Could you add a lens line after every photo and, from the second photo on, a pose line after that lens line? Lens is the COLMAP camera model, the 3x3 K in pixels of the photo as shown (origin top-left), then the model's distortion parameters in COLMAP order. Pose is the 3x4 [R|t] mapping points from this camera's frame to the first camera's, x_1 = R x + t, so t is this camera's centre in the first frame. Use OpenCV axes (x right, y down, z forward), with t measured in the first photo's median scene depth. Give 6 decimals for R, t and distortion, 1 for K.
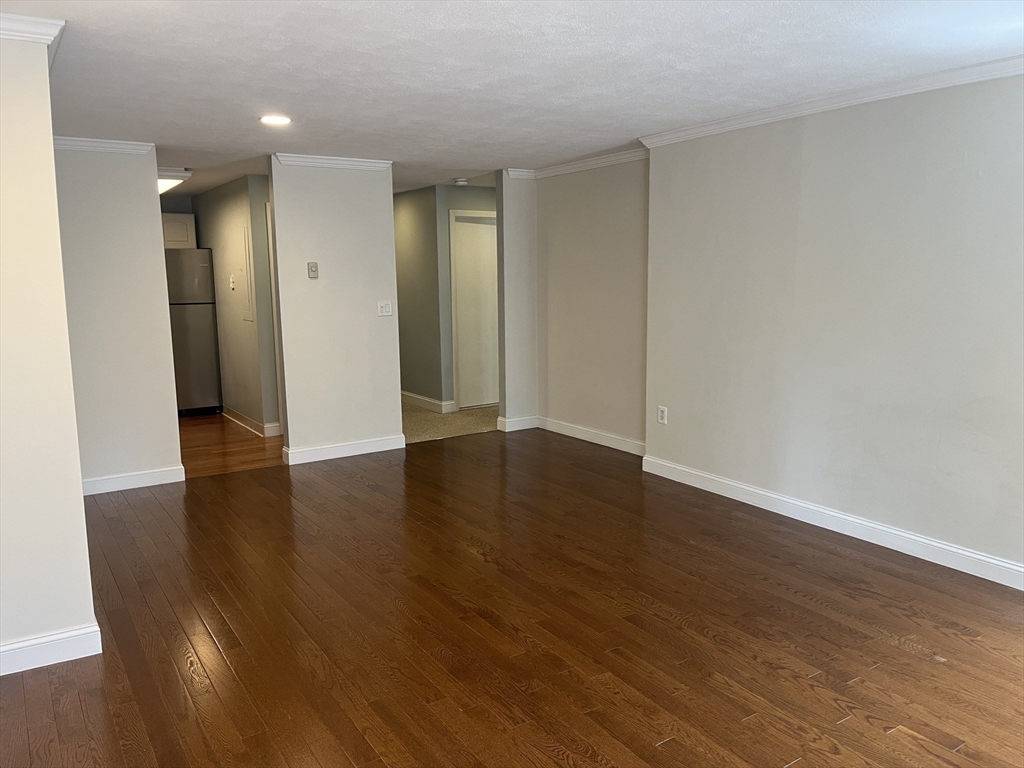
lens RADIAL K [[766.7, 0, 518.8], [0, 766.7, 390.8], [0, 0, 1]] dist [0.084651, -0.146375]
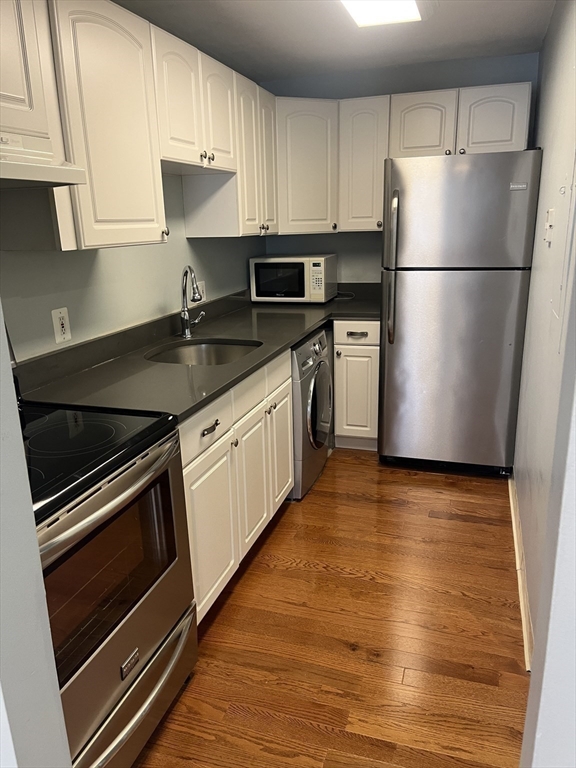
lens RADIAL K [[575.0, 0, 288.0], [0, 575.0, 384.0], [0, 0, 1]] dist [0.084651, -0.146375]
pose [[0.619324, 0.211730, -0.756048, -0.270254], [-0.099073, 0.976330, 0.192263, -0.132466], [0.778860, -0.044169, 0.625641, 0.889833]]
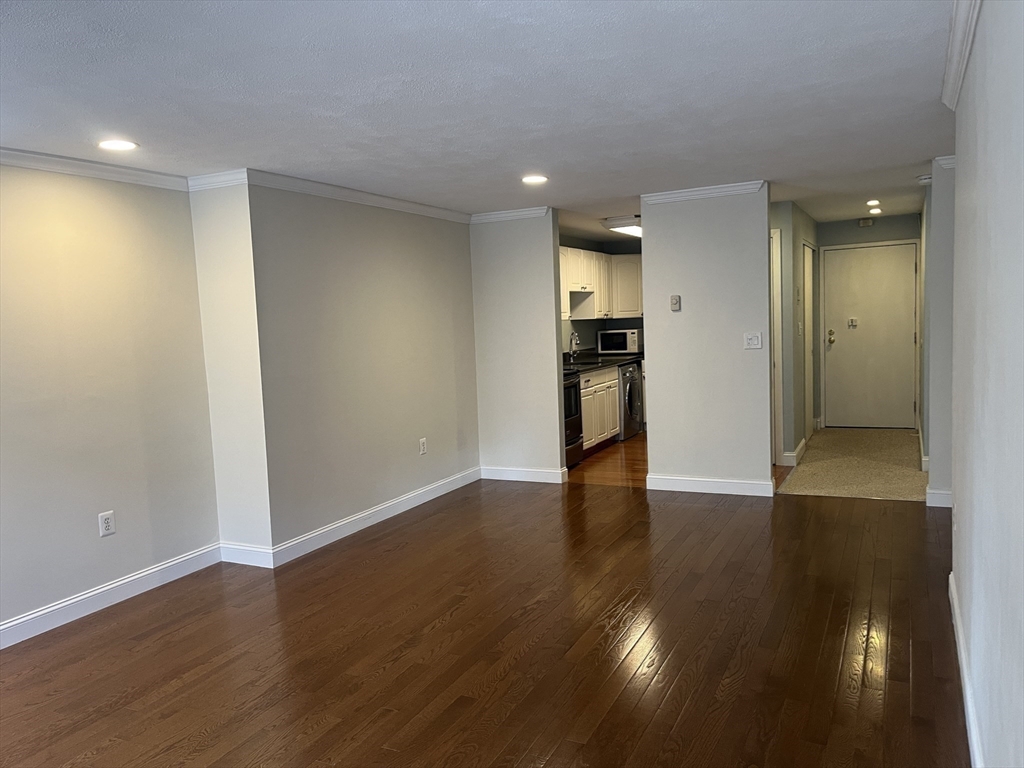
lens RADIAL K [[766.7, 0, 518.8], [0, 766.7, 390.8], [0, 0, 1]] dist [0.084651, -0.146375]
pose [[0.501399, 0.076334, -0.861843, 0.507270], [-0.092203, 0.995142, 0.034499, -0.056355], [0.860290, 0.062167, 0.506001, 0.311868]]
